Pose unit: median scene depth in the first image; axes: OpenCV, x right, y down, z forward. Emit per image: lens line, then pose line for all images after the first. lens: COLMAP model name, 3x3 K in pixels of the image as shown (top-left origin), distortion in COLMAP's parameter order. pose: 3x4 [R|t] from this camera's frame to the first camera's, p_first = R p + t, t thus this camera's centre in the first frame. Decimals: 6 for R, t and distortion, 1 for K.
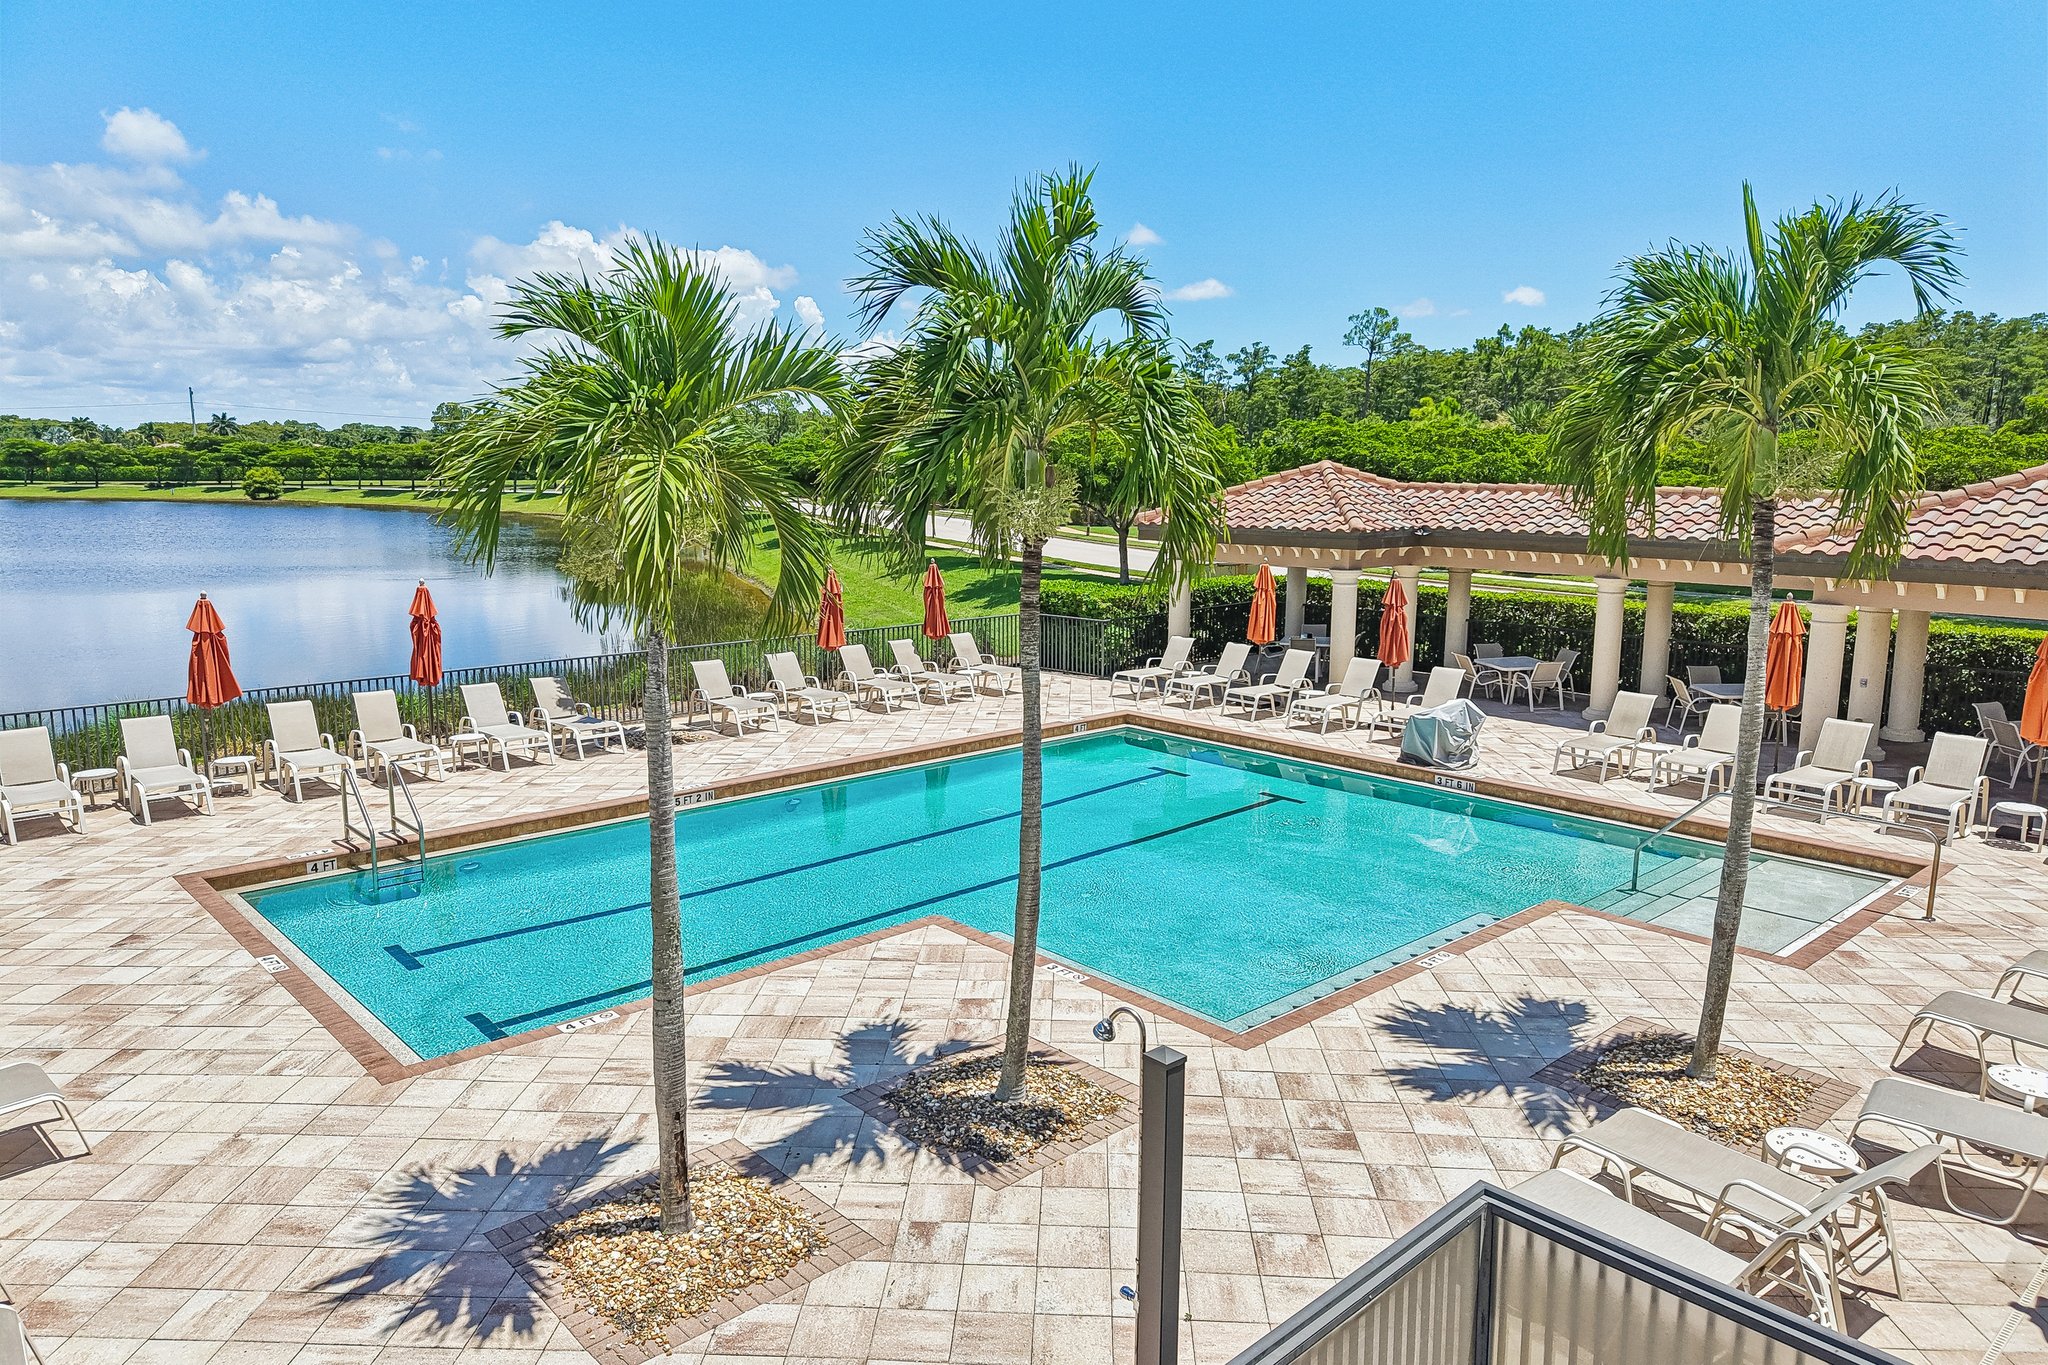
lens RADIAL K [[1329.7, 0, 1024.0], [0, 1329.7, 682.5], [0, 0, 1]] dist [-0.000033, -0.047114]
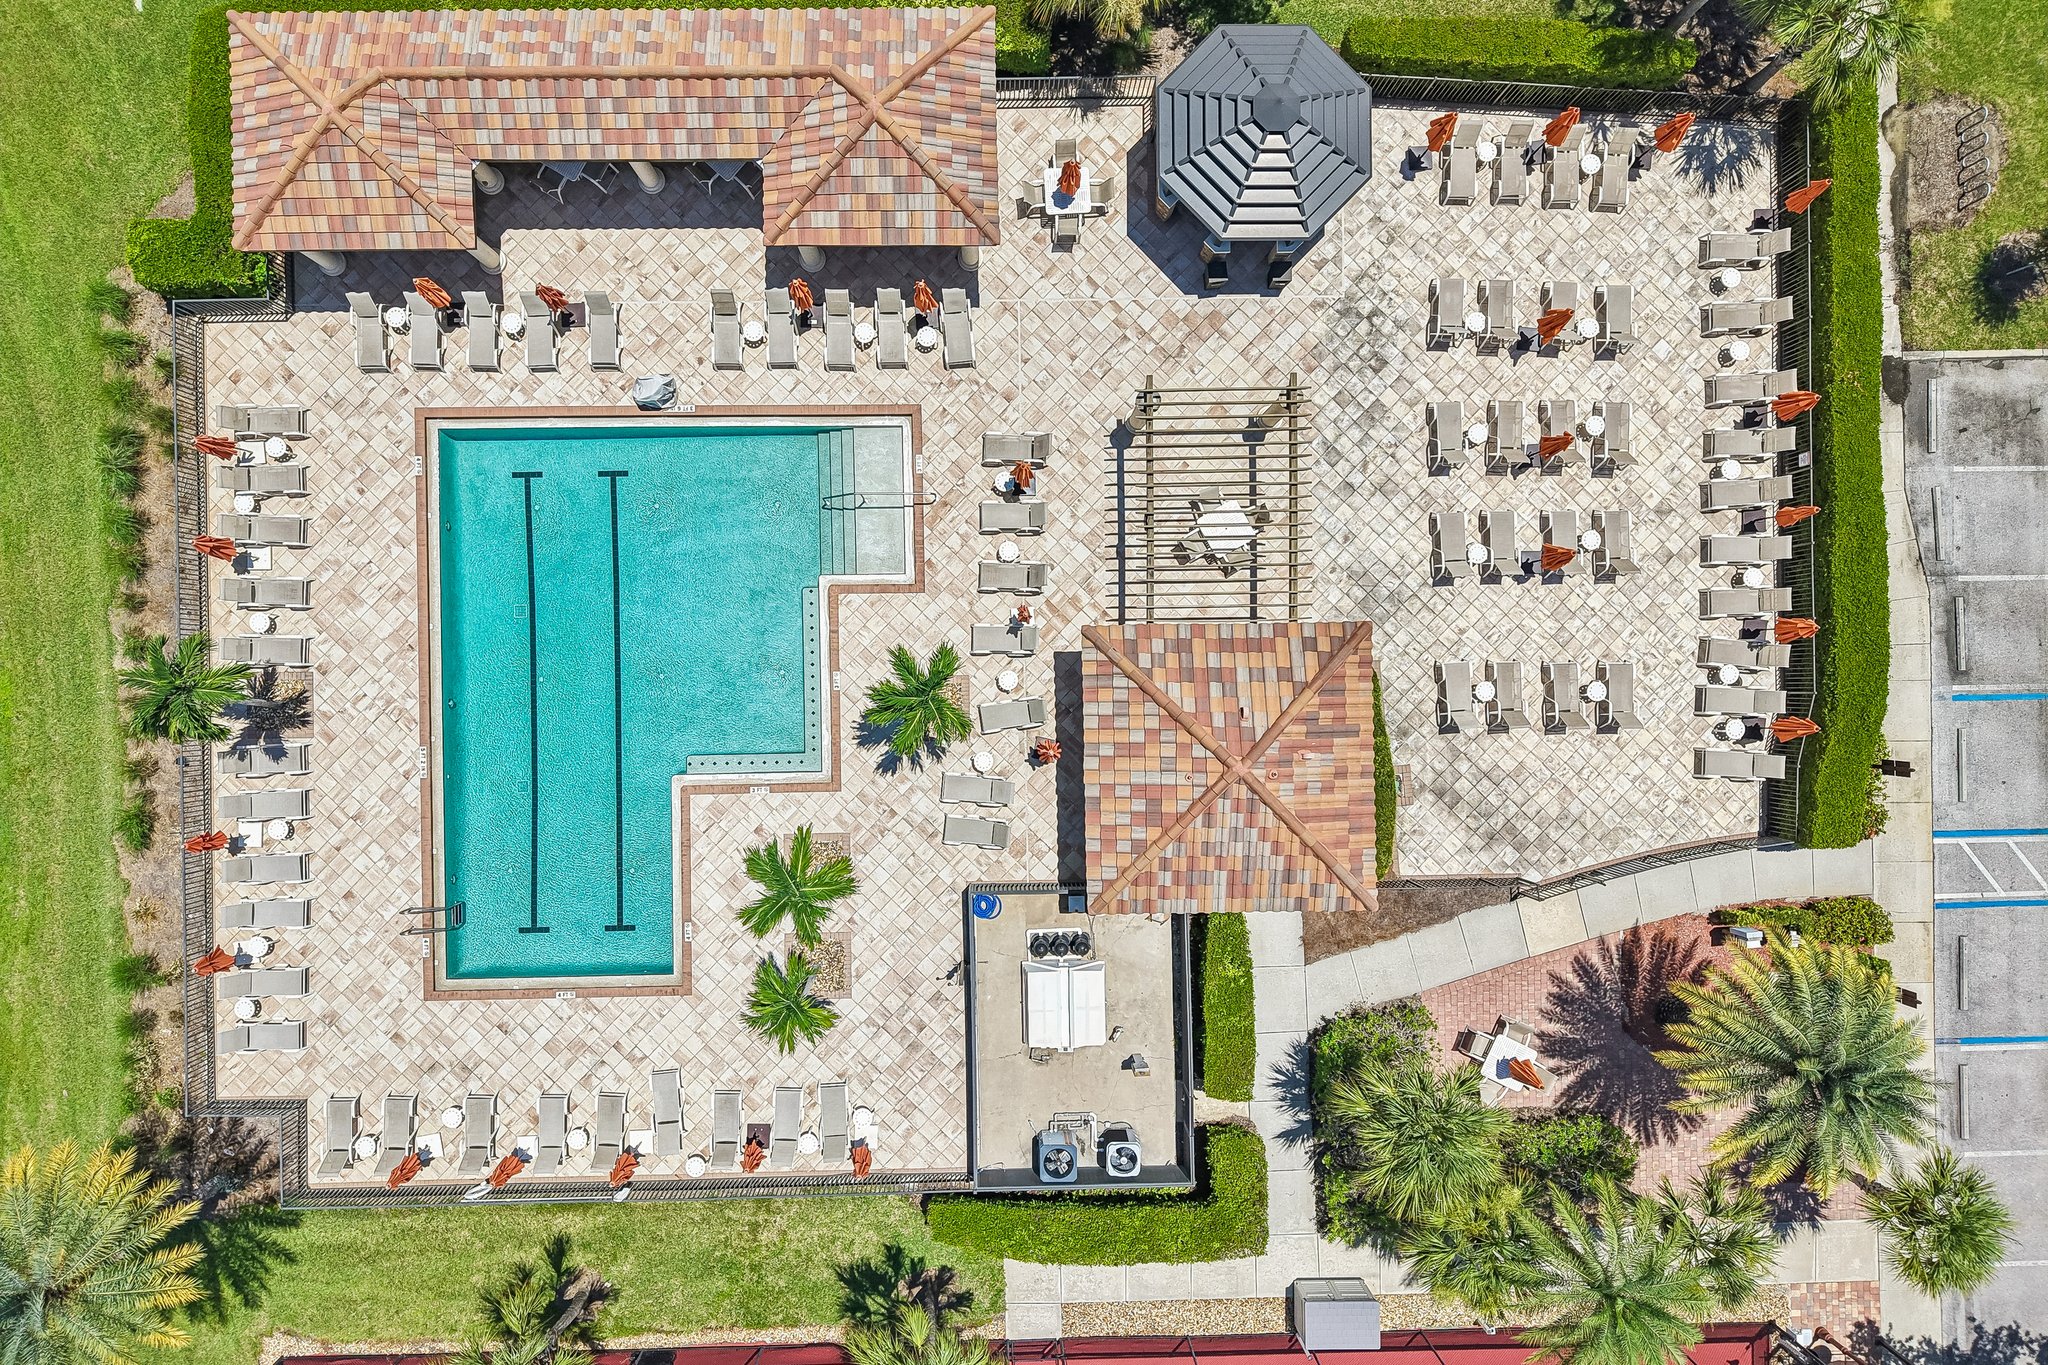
lens RADIAL K [[1361.2, 0, 1015.0], [0, 1361.2, 689.4], [0, 0, 1]] dist [0.048234, -0.051345]
pose [[0.671822, -0.740694, -0.005288, 0.675397], [0.103187, 0.086519, 0.990892, -3.142891], [-0.733490, -0.666248, 0.134555, 0.386323]]
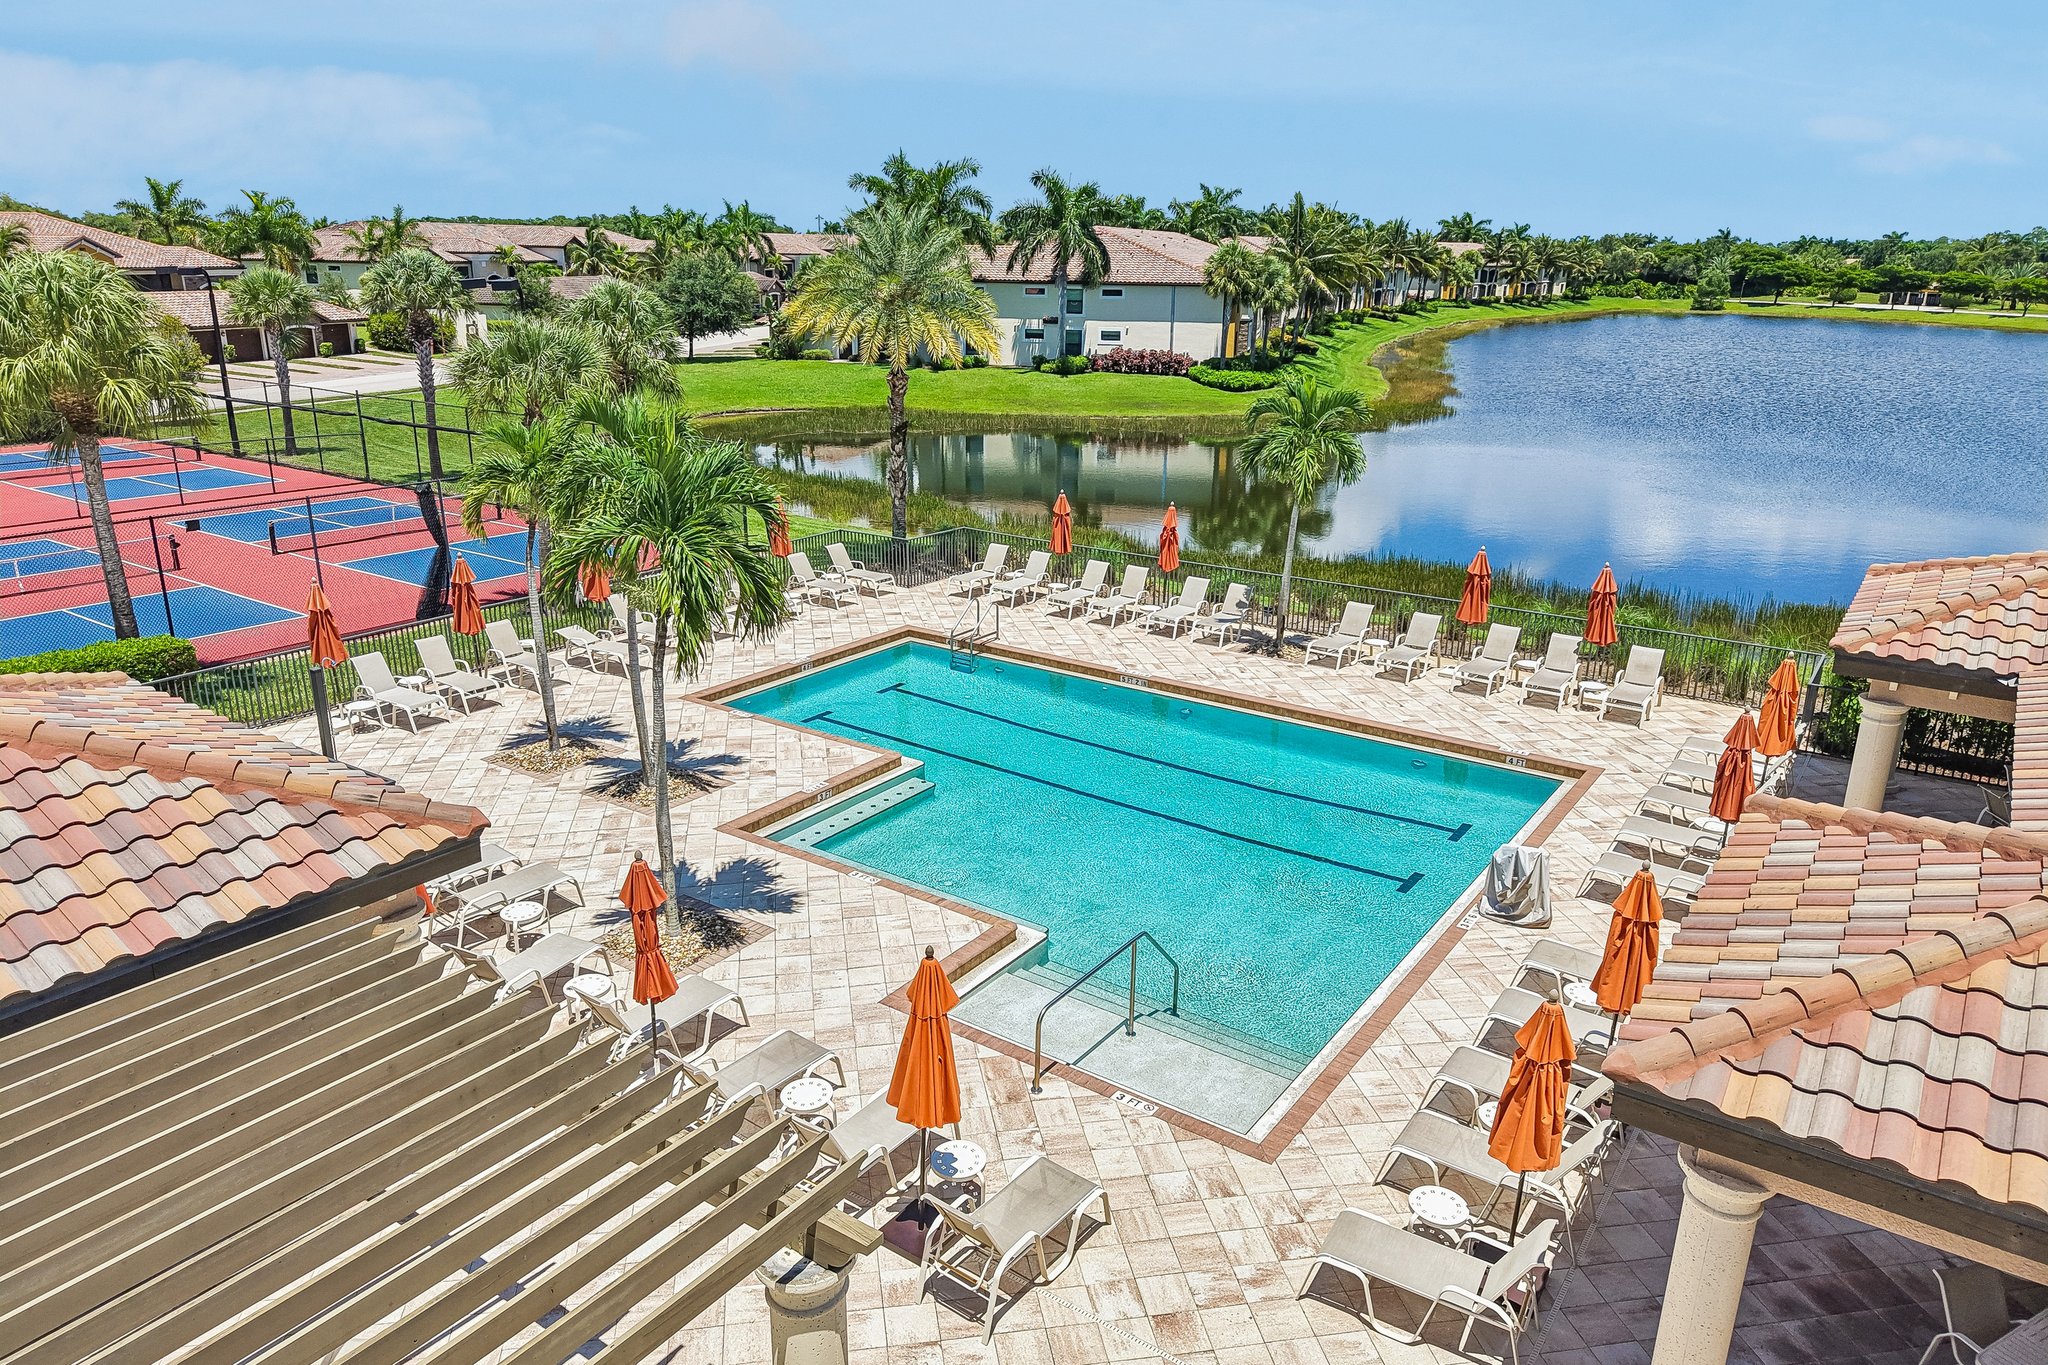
lens RADIAL K [[1361.2, 0, 1015.0], [0, 1361.2, 689.4], [0, 0, 1]] dist [0.048234, -0.051345]
pose [[0.203767, 0.279516, -0.938270, 2.051632], [-0.166400, 0.954321, 0.248160, -0.471874], [0.964775, 0.105562, 0.240971, 0.930558]]
